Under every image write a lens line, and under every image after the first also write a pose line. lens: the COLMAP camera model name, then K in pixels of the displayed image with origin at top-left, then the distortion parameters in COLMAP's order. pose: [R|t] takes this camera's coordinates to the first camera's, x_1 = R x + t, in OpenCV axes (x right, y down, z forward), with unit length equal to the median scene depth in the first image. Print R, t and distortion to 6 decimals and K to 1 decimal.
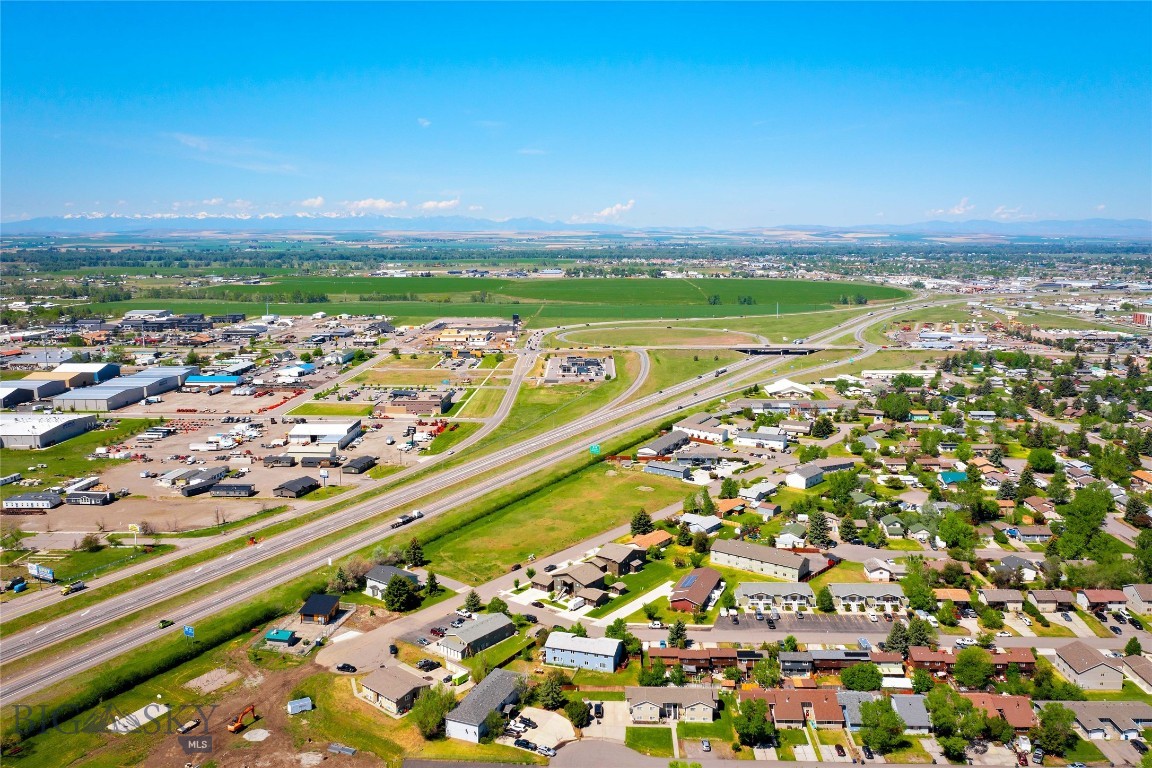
lens RADIAL K [[923.5, 0, 574.9], [0, 923.5, 347.2], [0, 0, 1]] dist [-0.009867, -0.001530]
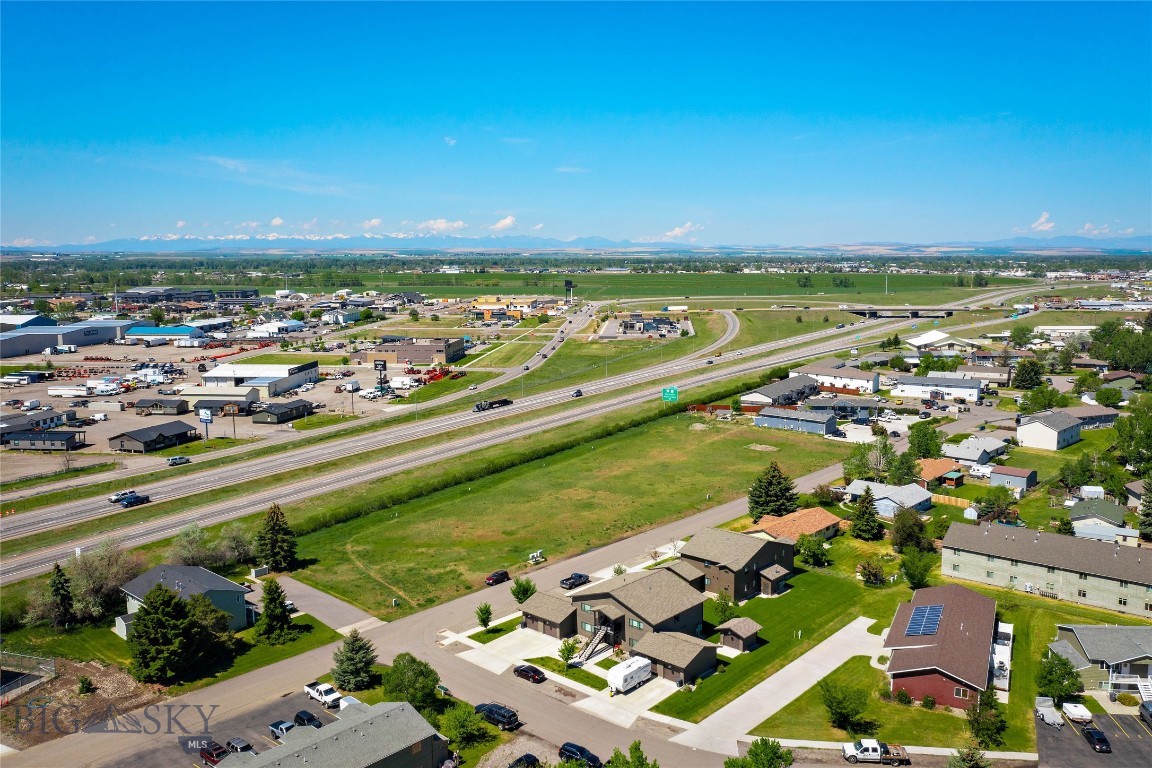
lens RADIAL K [[935.8, 0, 576.0], [0, 935.8, 384.0], [0, 0, 1]] dist [-0.012122, 0.000400]
pose [[0.997478, 0.004631, -0.070823, 0.004099], [-0.003442, 0.999851, 0.016898, 0.114166], [0.070891, -0.016611, 0.997346, 0.460942]]
